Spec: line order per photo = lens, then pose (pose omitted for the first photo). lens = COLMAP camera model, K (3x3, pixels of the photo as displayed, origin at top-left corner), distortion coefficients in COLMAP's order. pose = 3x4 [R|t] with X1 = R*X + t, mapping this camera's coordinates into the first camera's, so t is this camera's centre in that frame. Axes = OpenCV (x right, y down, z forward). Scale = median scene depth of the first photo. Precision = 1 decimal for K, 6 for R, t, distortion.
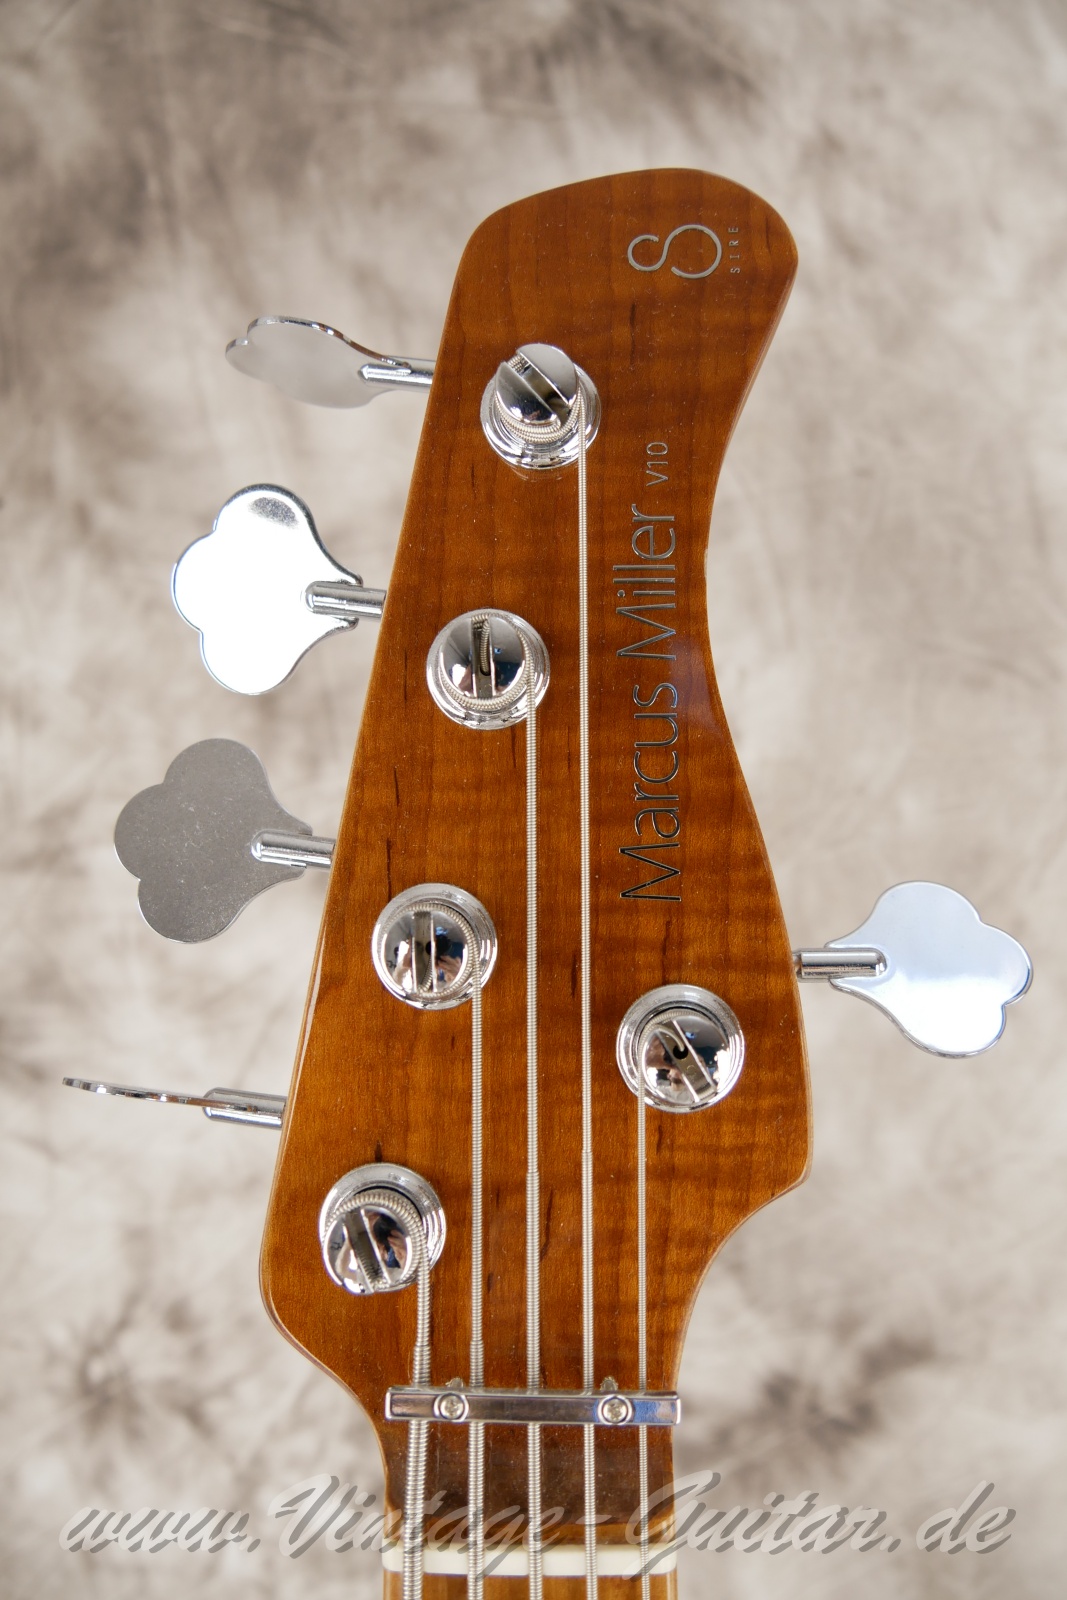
lens RADIAL K [[1347.9, 0, 533.5], [0, 1347.9, 800.0], [0, 0, 1]] dist [-0.075043, 0.038406]
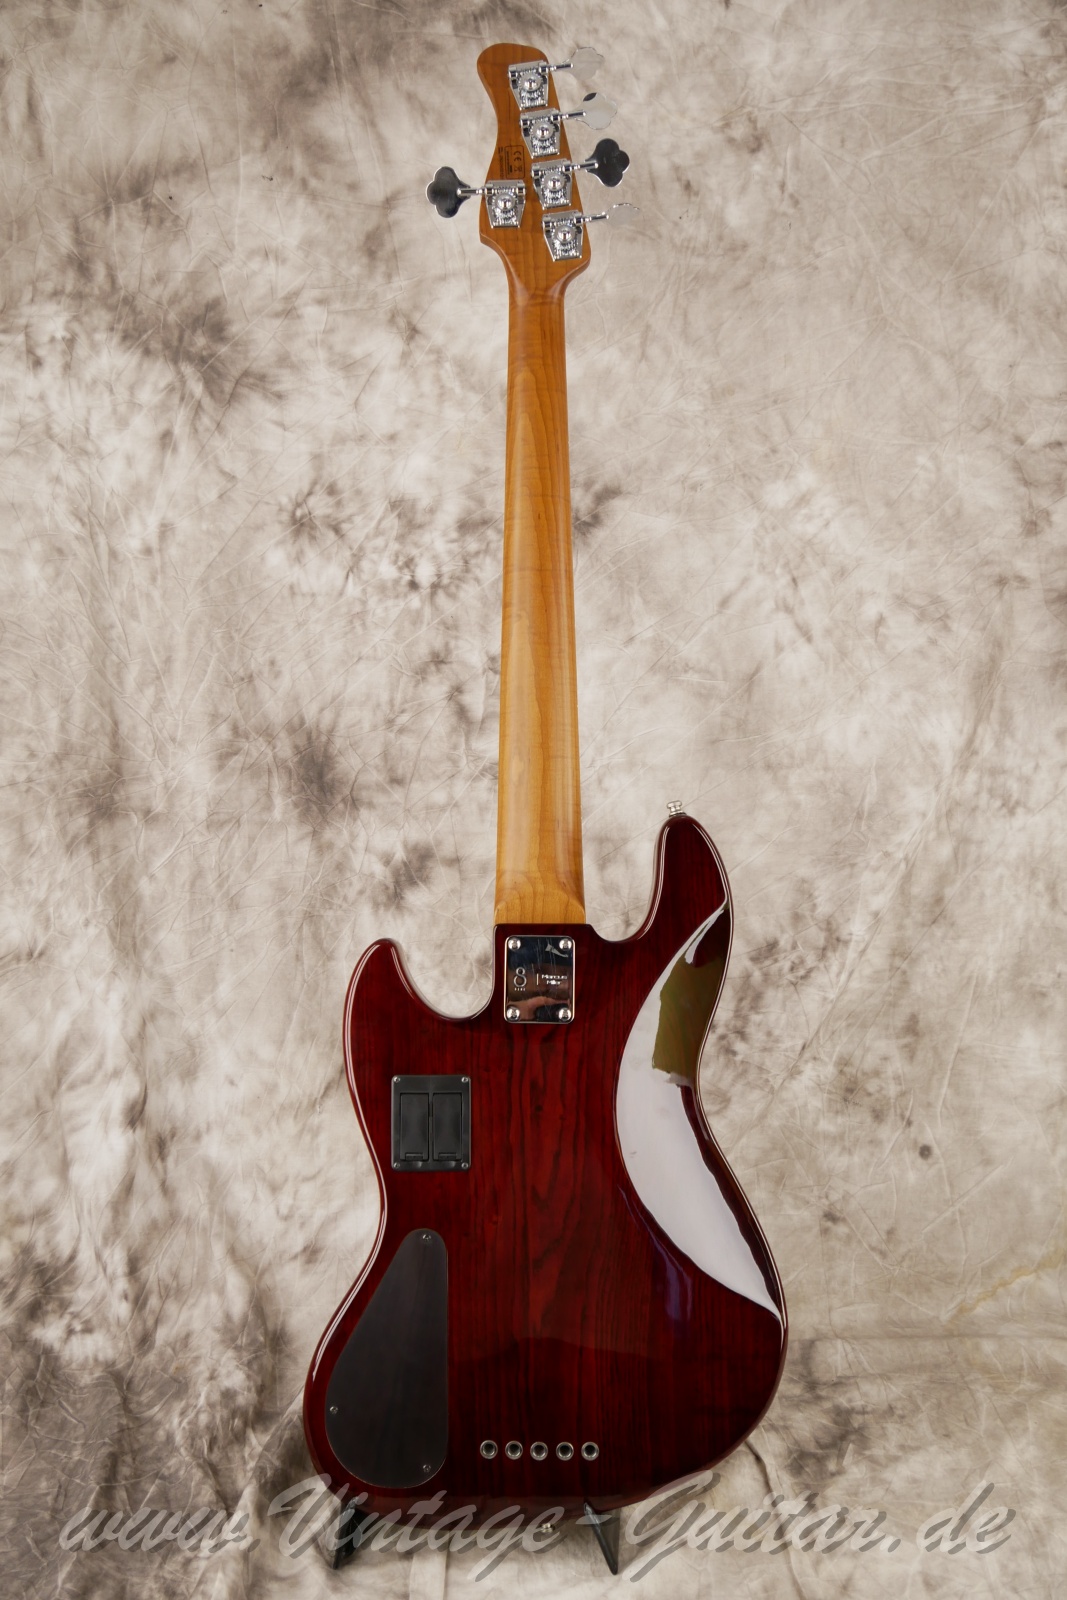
lens RADIAL K [[1347.9, 0, 533.5], [0, 1347.9, 800.0], [0, 0, 1]] dist [-0.075043, 0.038406]
pose [[0.999894, 0.006434, 0.013059, 0.097281], [-0.006136, 0.999724, -0.022679, 1.093338], [-0.013201, 0.022597, 0.999657, -1.657618]]
